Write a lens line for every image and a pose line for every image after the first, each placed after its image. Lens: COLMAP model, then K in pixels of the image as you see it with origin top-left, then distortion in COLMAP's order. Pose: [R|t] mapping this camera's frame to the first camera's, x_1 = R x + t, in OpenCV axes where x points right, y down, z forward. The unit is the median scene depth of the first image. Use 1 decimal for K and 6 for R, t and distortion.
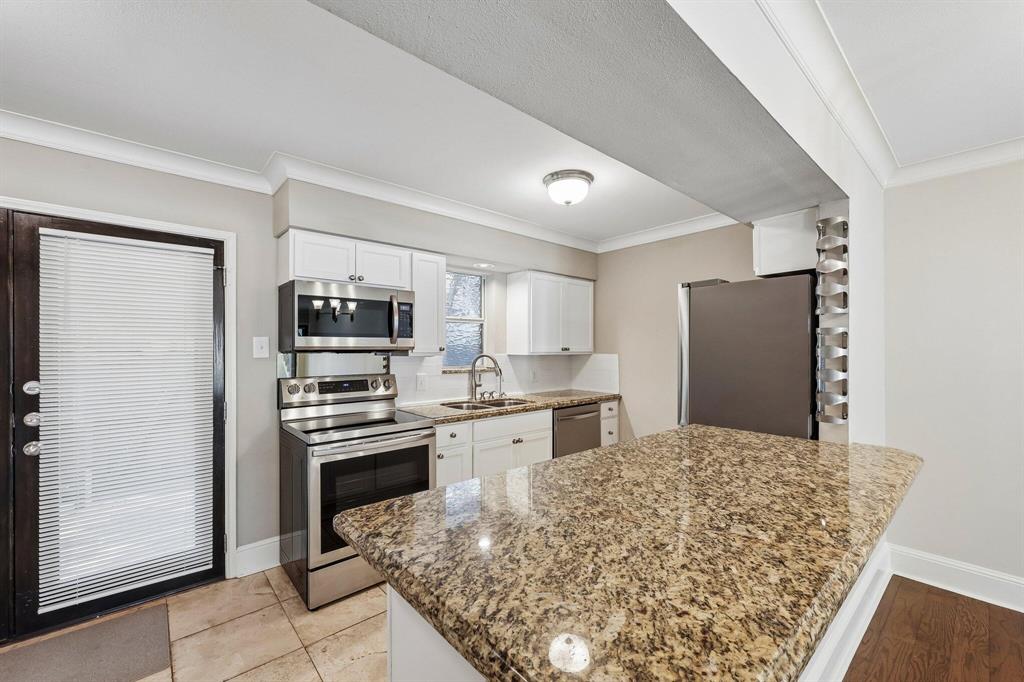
lens RADIAL K [[416.3, 0, 512.7], [0, 416.3, 346.5], [0, 0, 1]] dist [-0.000268, -0.000092]
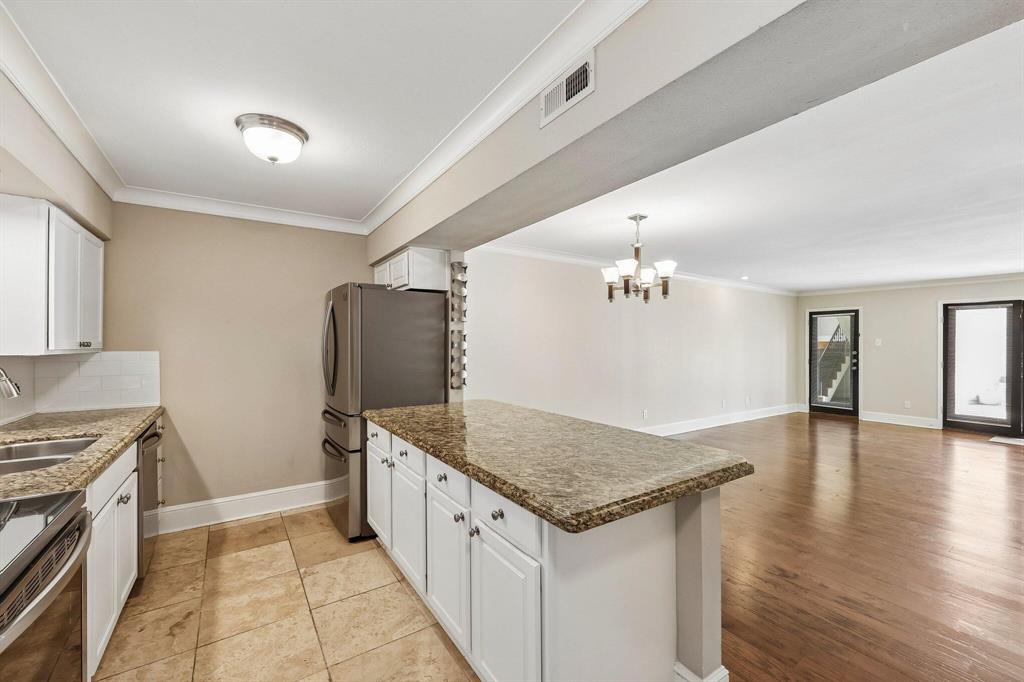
lens RADIAL K [[416.3, 0, 511.7], [0, 416.3, 345.2], [0, 0, 1]] dist [-0.000268, -0.000092]
pose [[0.128605, -0.006885, 0.991672, -0.672546], [-0.003687, 0.999966, 0.007421, 0.000940], [-0.991689, -0.004611, 0.128575, 0.497547]]
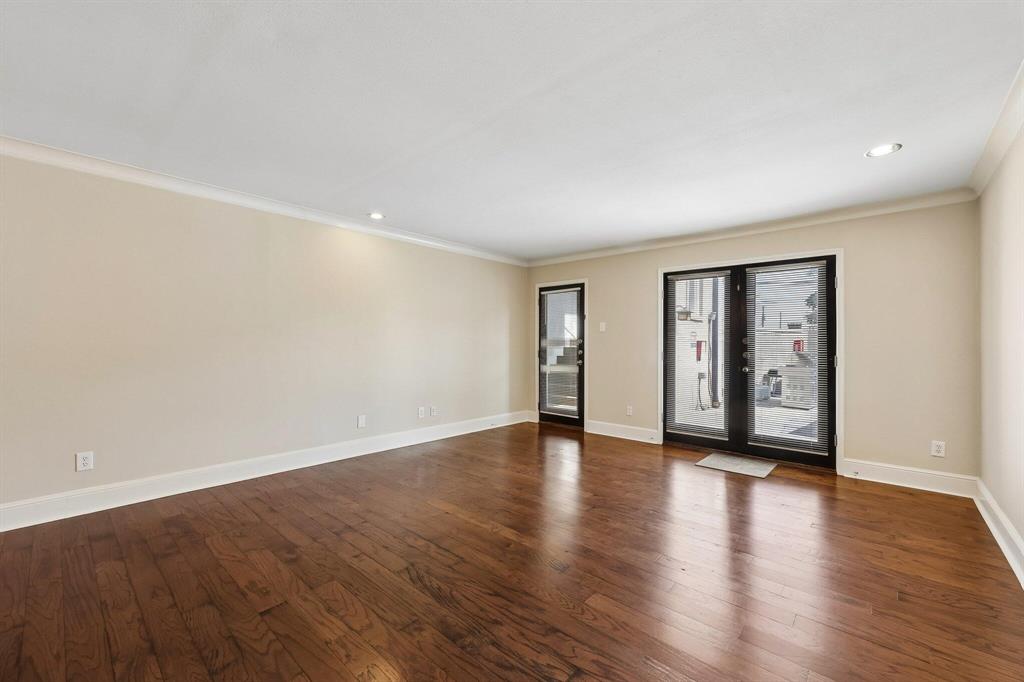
lens RADIAL K [[416.3, 0, 512.5], [0, 416.3, 336.2], [0, 0, 1]] dist [-0.000268, -0.000092]
pose [[-0.110113, 0.012362, 0.993842, 0.507782], [-0.009113, 0.999868, -0.013447, 0.079270], [-0.993877, -0.010538, -0.109986, -1.041153]]
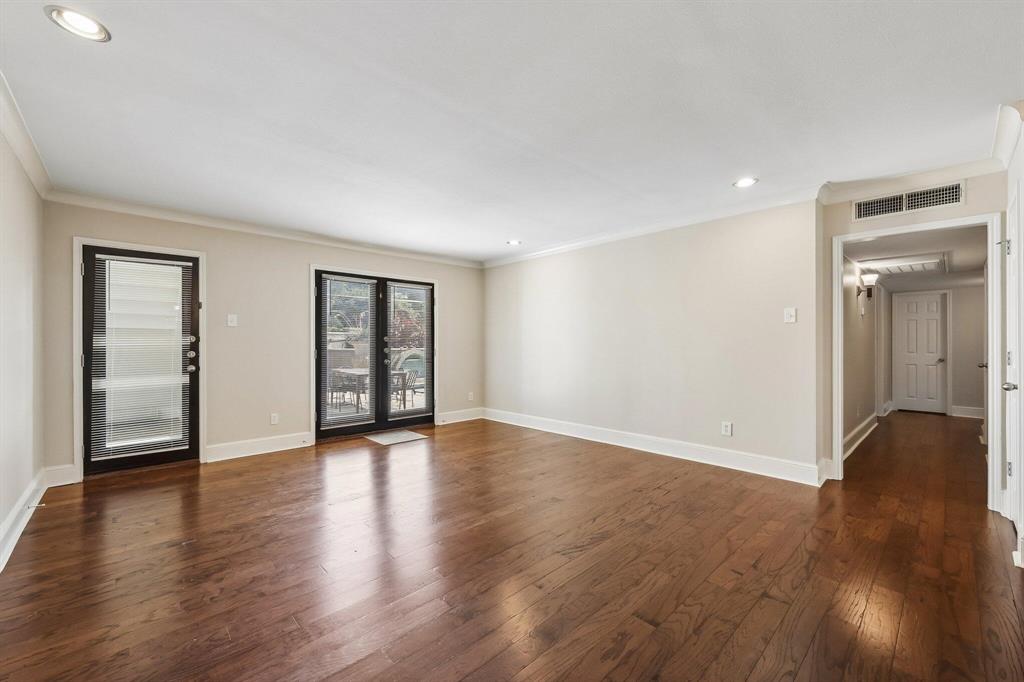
lens RADIAL K [[416.3, 0, 510.1], [0, 416.3, 341.7], [0, 0, 1]] dist [-0.000268, -0.000092]
pose [[-0.999536, -0.002258, -0.030385, 1.573856], [-0.002078, 0.999980, -0.005928, 0.091532], [0.030397, -0.005862, -0.999521, 0.020841]]
